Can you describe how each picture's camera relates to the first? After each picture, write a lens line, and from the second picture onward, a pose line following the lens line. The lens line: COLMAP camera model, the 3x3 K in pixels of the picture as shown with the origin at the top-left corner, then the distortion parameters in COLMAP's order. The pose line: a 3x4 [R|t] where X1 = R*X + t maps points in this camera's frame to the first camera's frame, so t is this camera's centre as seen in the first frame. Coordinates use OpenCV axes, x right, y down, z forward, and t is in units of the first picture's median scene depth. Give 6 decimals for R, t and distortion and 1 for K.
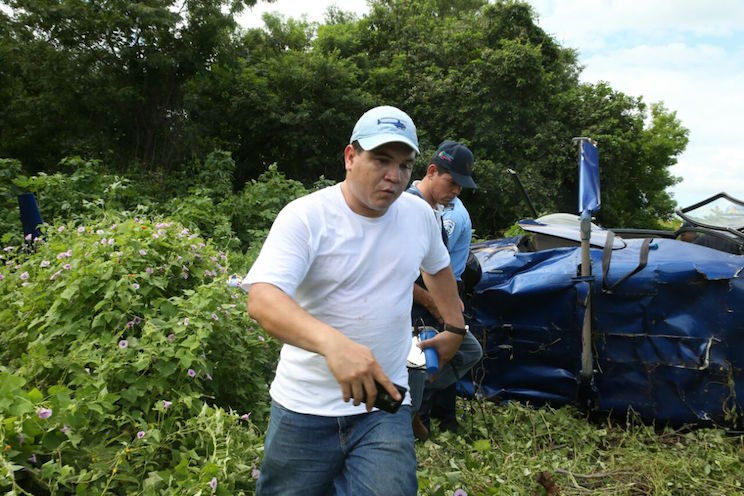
lens RADIAL K [[636.2, 0, 368.2], [0, 636.2, 243.0], [0, 0, 1]] dist [-0.045637, 0.077813]
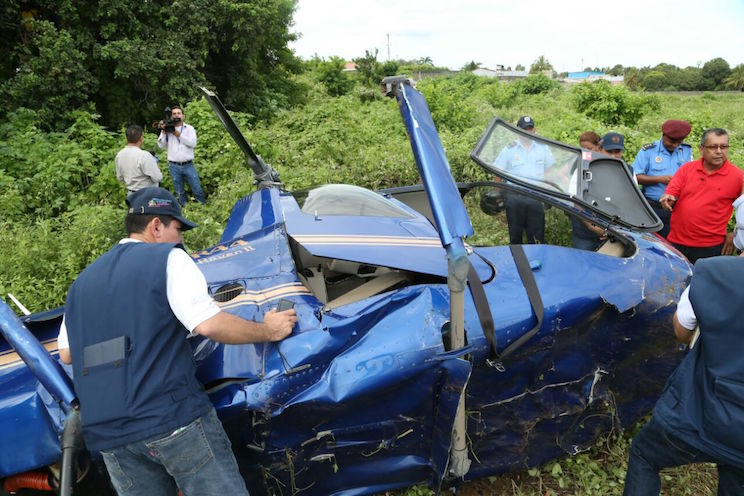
lens RADIAL K [[510.6, 0, 372.0], [0, 510.6, 248.0], [0, 0, 1]] dist [-0.125197, 0.075599]
pose [[0.806651, -0.267223, 0.527168, 0.057803], [0.093545, 0.938432, 0.332557, -0.183311], [-0.583578, -0.218944, 0.781985, 0.667062]]
